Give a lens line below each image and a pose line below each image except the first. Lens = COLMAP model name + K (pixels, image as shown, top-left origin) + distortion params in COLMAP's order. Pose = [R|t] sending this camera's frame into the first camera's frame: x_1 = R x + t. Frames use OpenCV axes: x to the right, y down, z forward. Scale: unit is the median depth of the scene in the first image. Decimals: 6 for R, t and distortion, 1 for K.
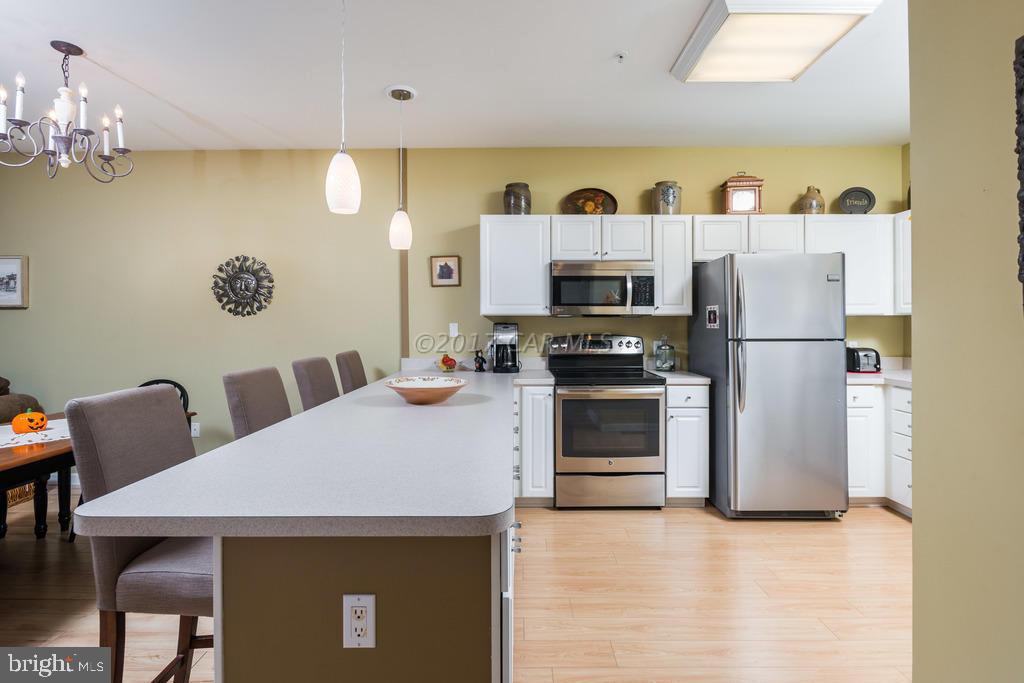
lens RADIAL K [[497.7, 0, 511.7], [0, 497.7, 321.4], [0, 0, 1]] dist [0.002904, 0.000037]
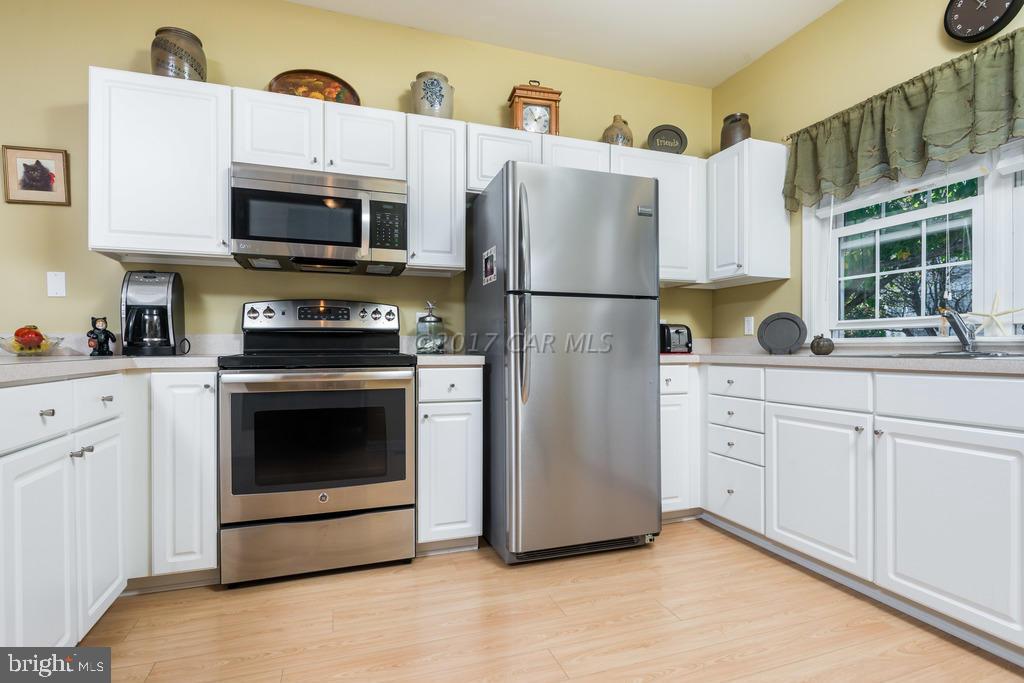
lens RADIAL K [[514.1, 0, 512.8], [0, 514.1, 346.9], [0, 0, 1]] dist [-0.010463, -0.000301]
pose [[0.943161, 0.000203, 0.332336, 0.193283], [-0.001608, 0.999991, 0.003952, 0.092887], [-0.332332, -0.004261, 0.943153, 0.319726]]
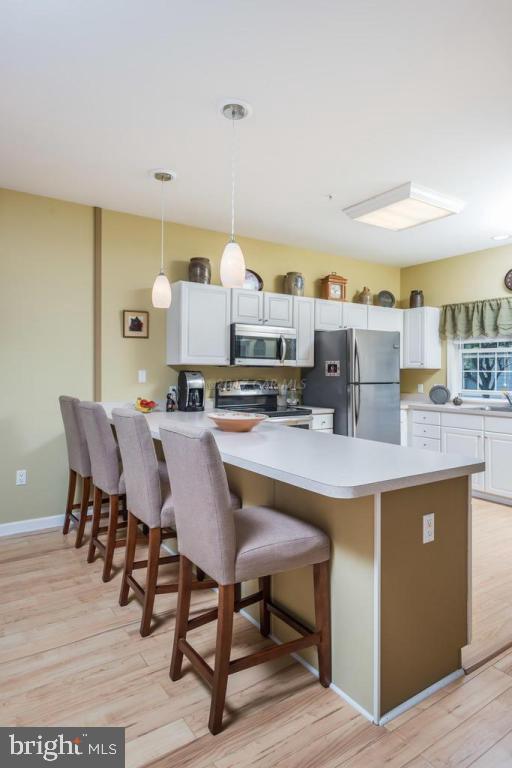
lens RADIAL K [[454.4, 0, 266.7], [0, 454.4, 366.1], [0, 0, 1]] dist [0.001838, 0.000361]
pose [[0.825181, 0.016996, 0.564612, -0.513572], [-0.010970, 0.999841, -0.014064, 0.005719], [-0.564762, 0.005412, 0.825236, -0.021960]]
